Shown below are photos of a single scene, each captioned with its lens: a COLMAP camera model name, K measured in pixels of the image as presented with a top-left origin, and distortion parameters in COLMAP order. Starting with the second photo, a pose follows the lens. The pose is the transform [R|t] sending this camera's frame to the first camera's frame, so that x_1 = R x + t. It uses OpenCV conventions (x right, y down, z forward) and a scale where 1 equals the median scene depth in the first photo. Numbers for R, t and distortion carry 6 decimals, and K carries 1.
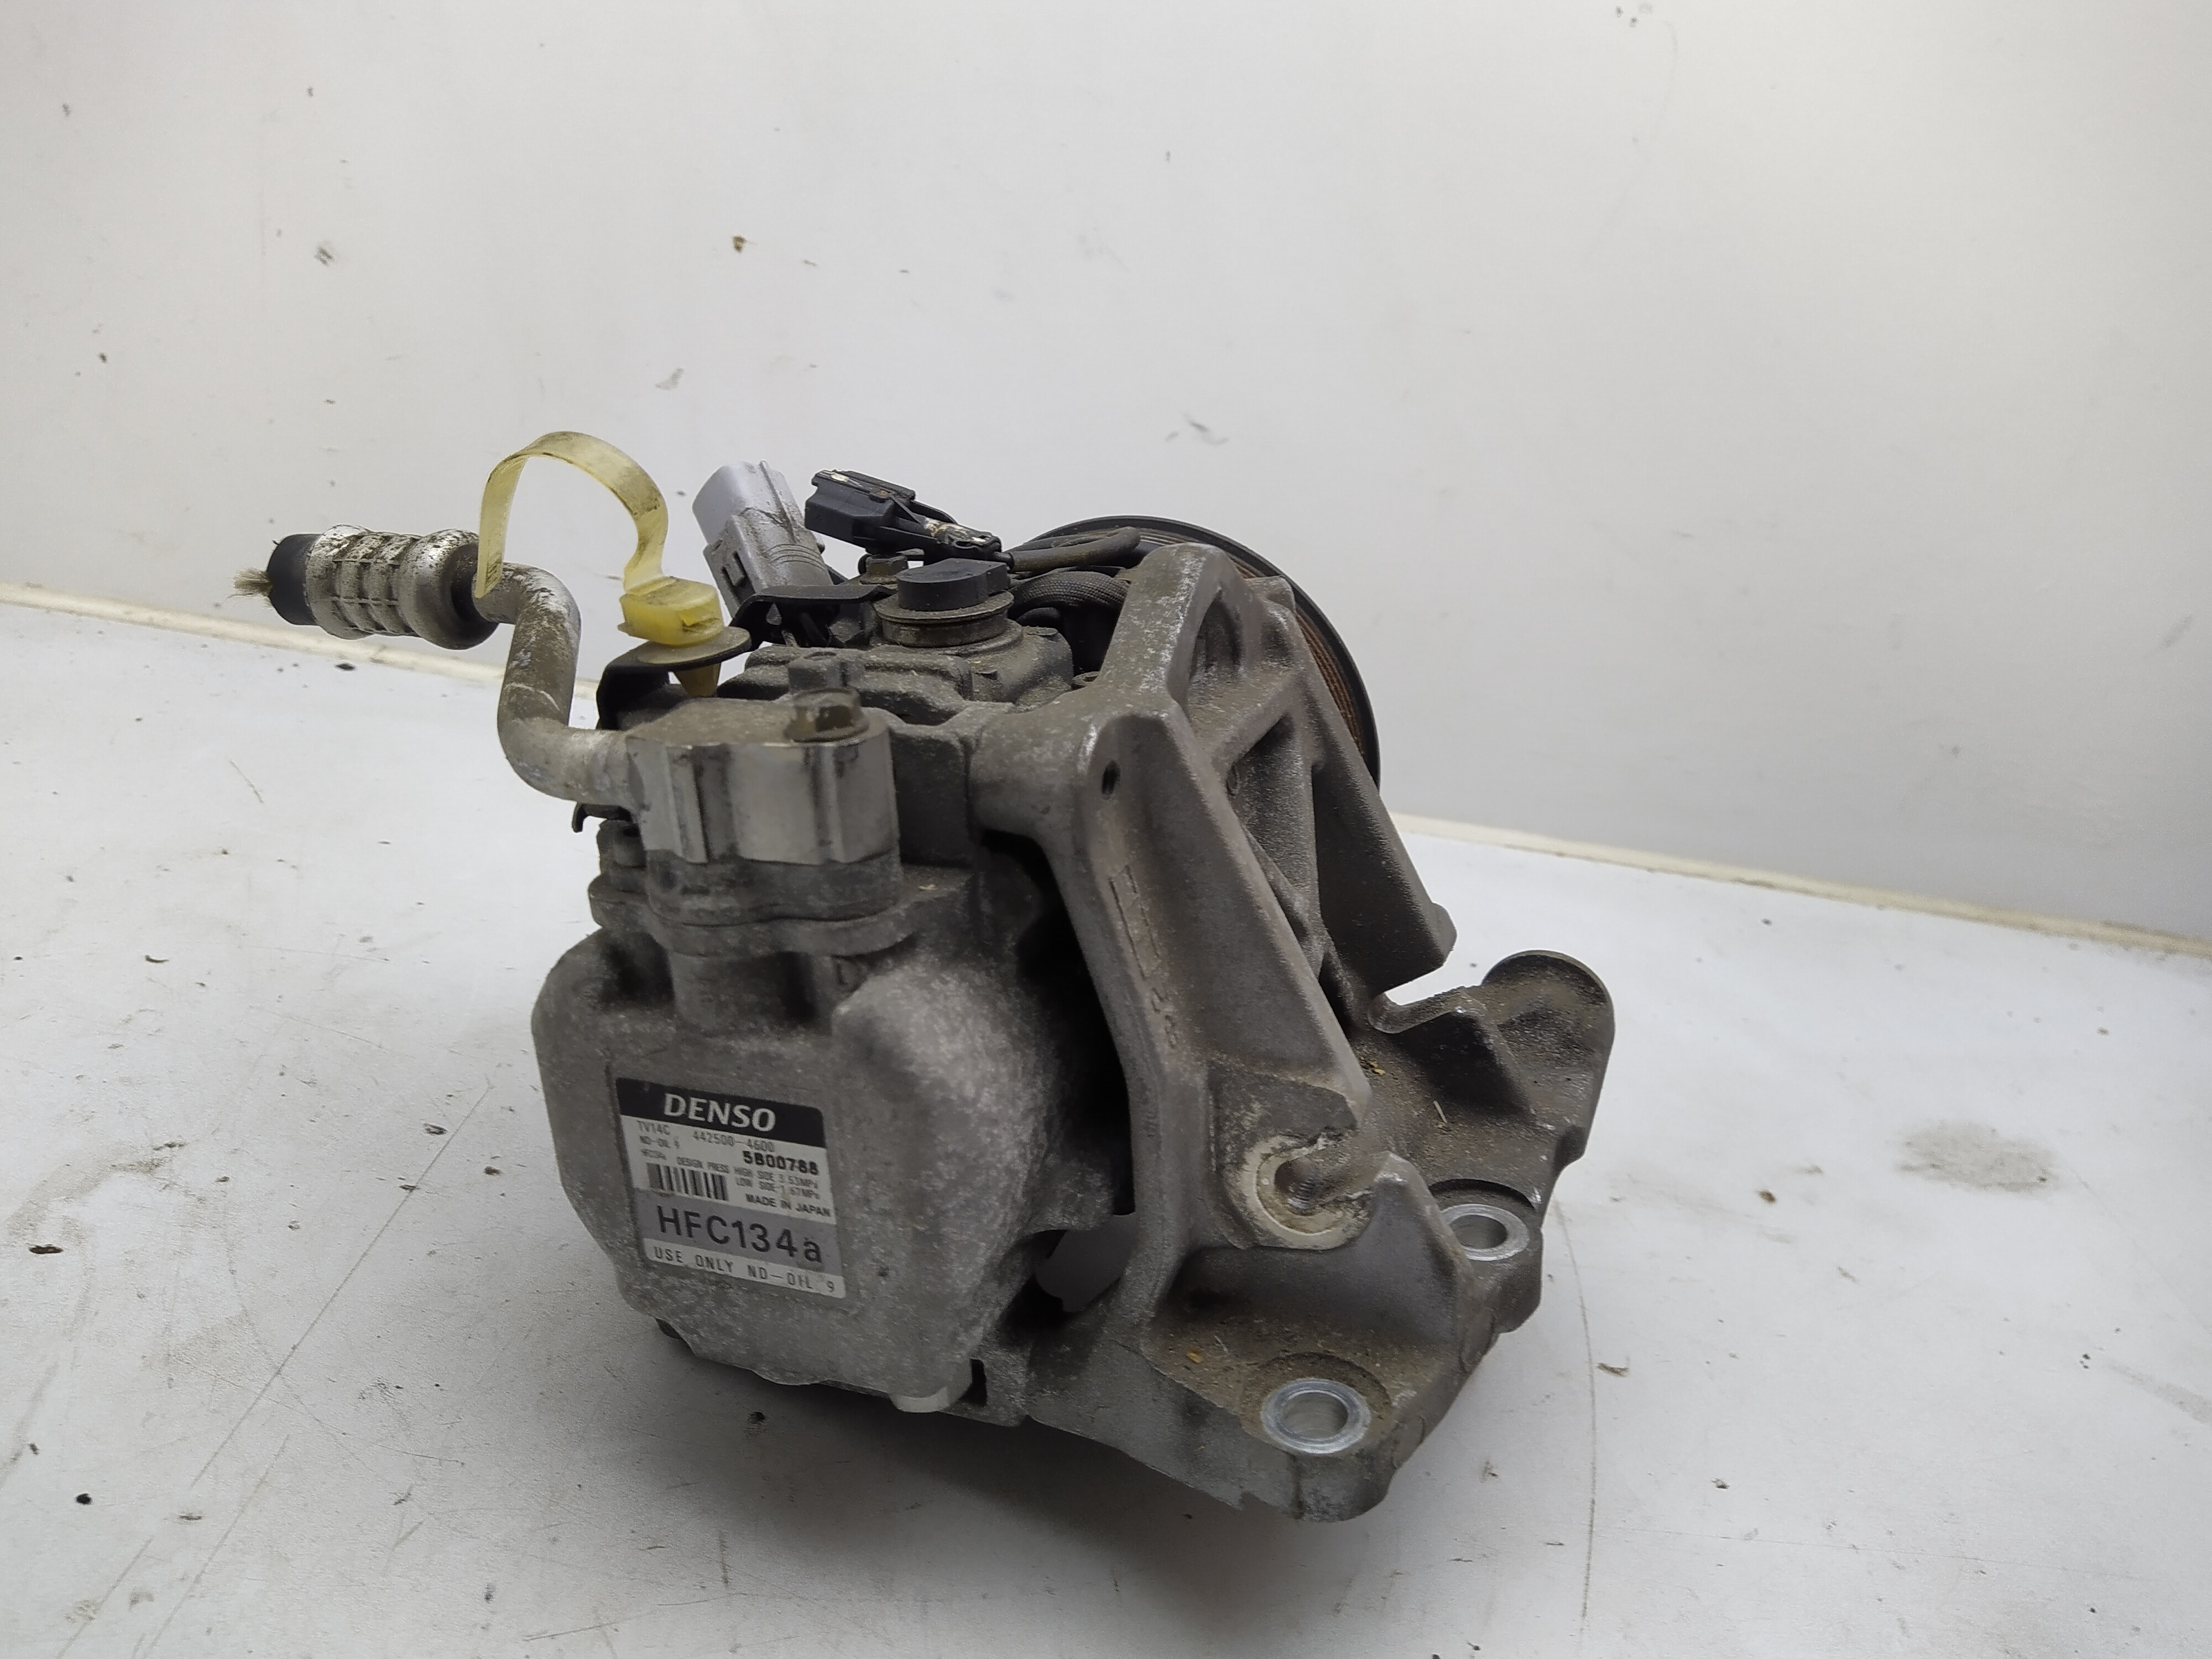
lens RADIAL K [[1683.1, 0, 1076.1], [0, 1683.1, 893.1], [0, 0, 1]] dist [0.081117, -0.114539]
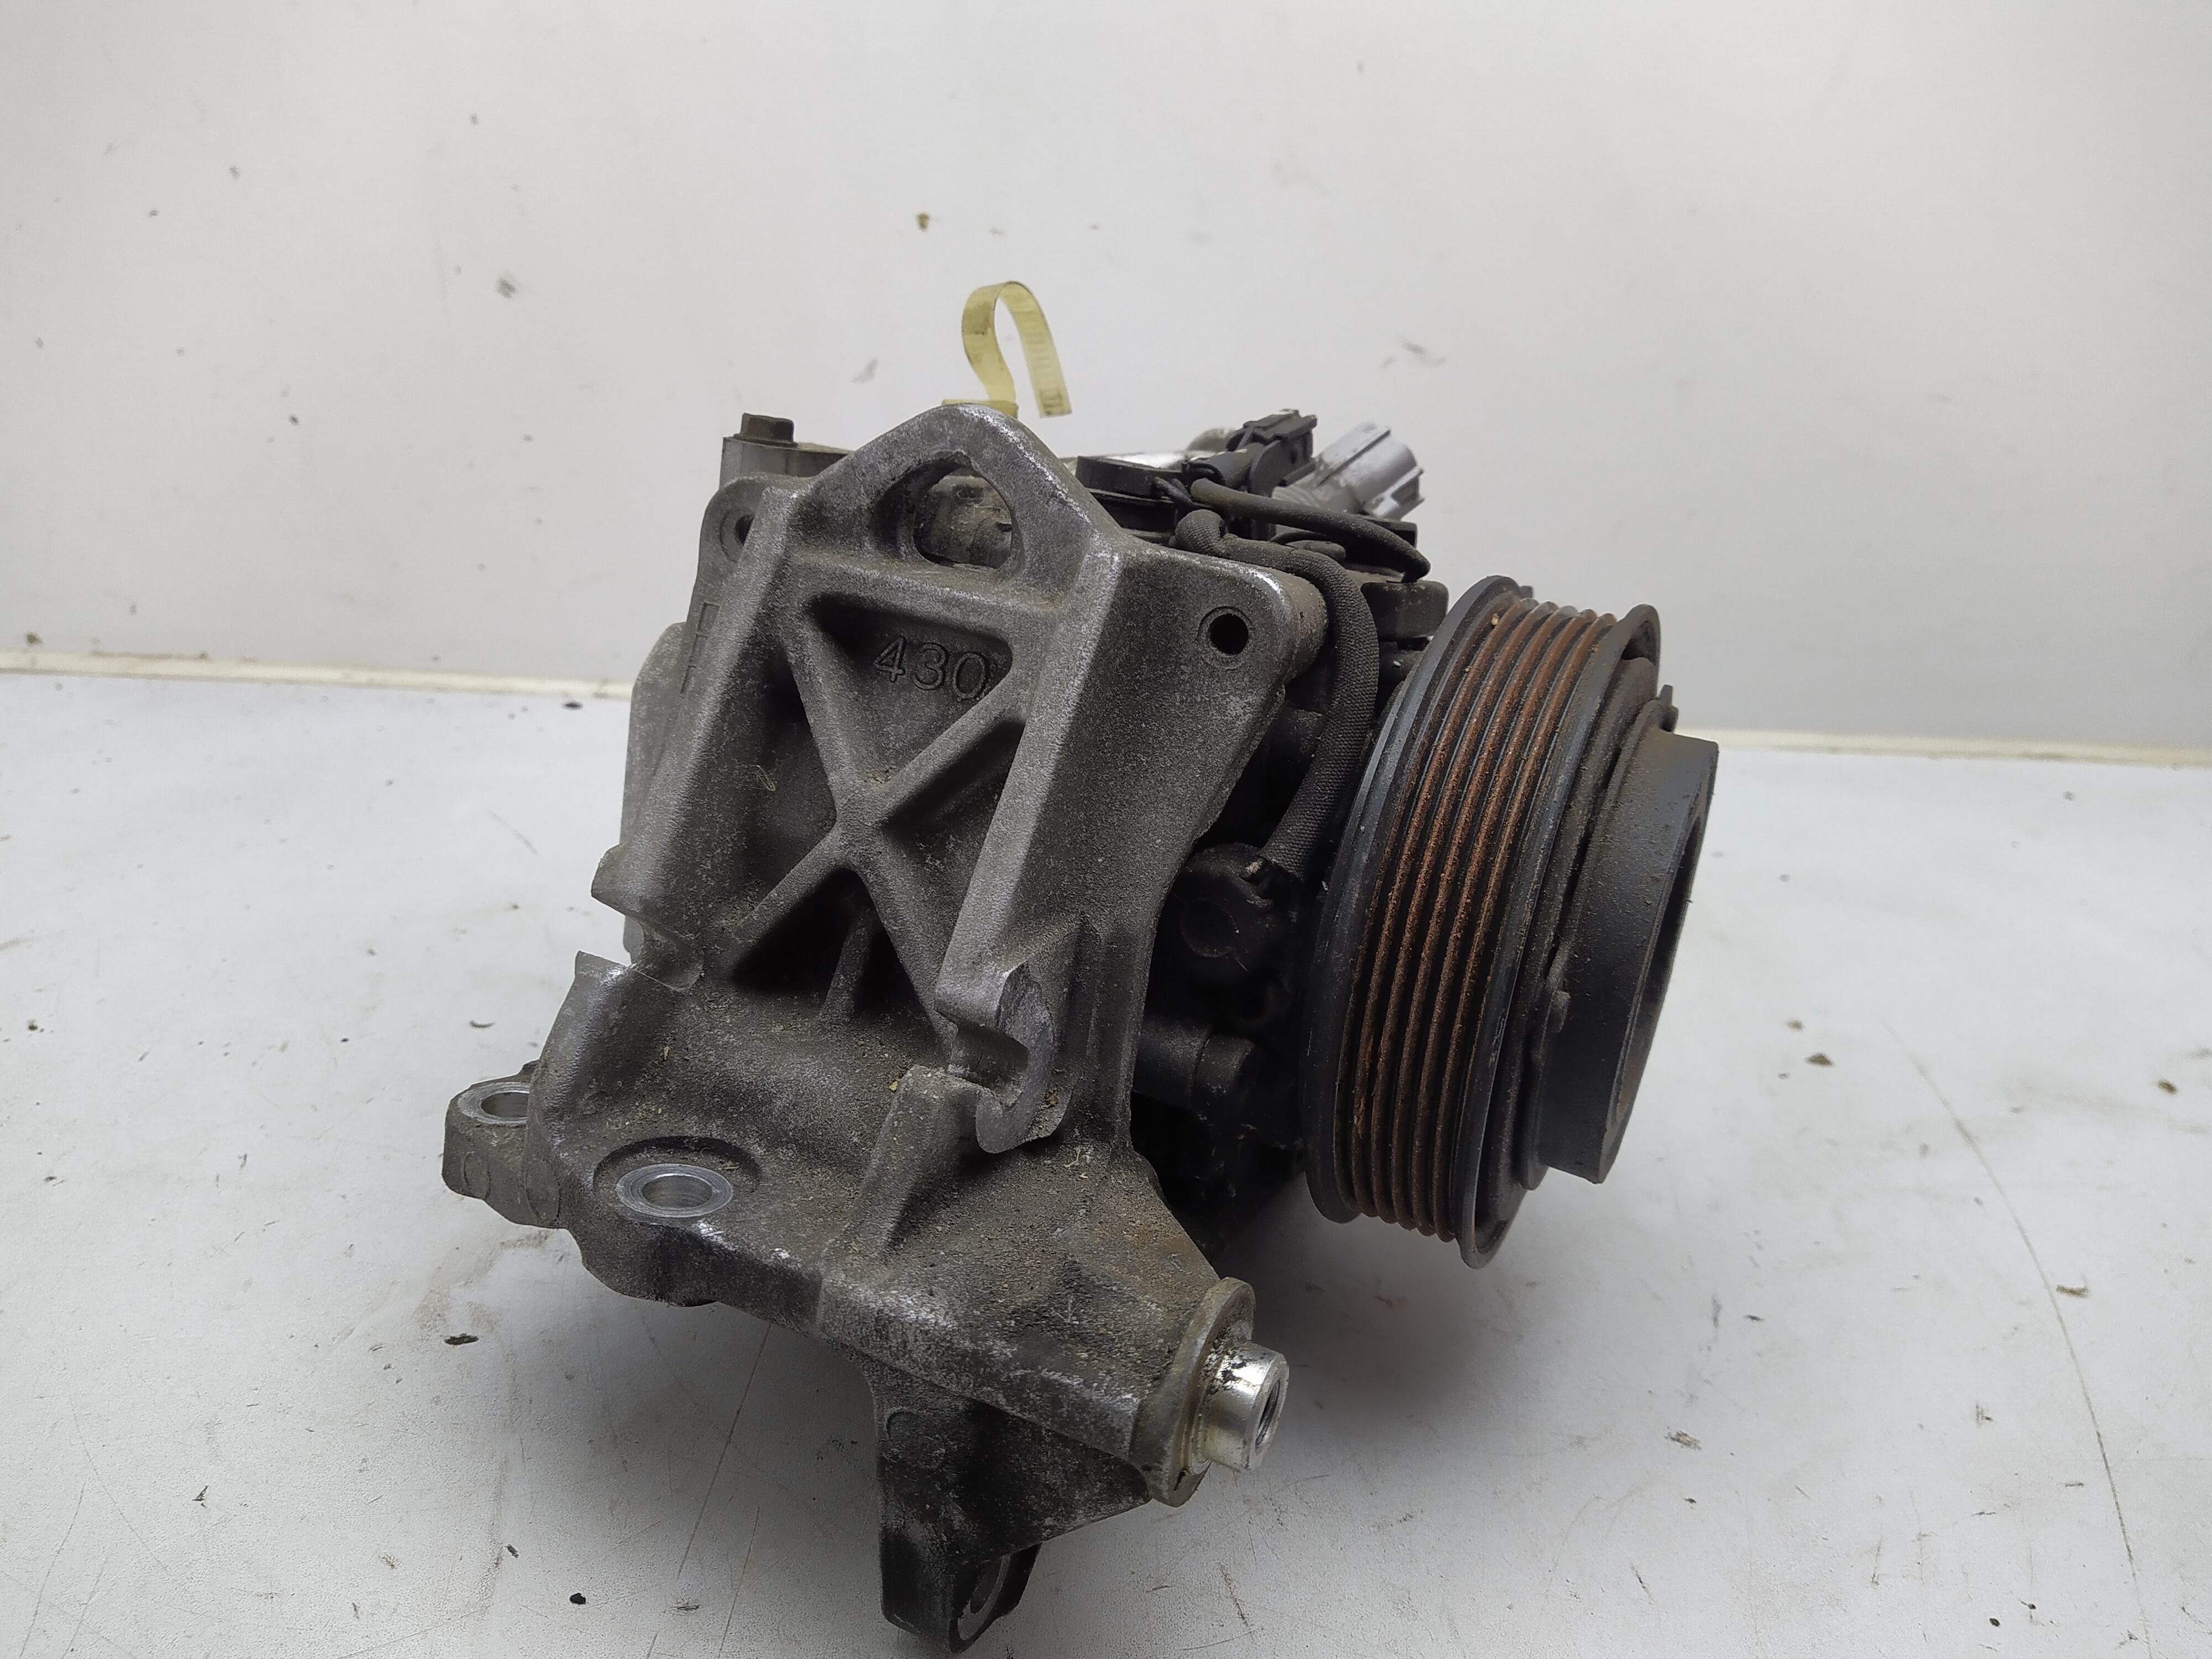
lens RADIAL K [[1667.7, 0, 1109.3], [0, 1667.7, 886.1], [0, 0, 1]] dist [0.152377, -0.257484]
pose [[0.992753, -0.113175, -0.040406, -0.155540], [0.114080, 0.993253, 0.020841, -0.023306], [0.037775, -0.025299, 0.998966, 0.048886]]
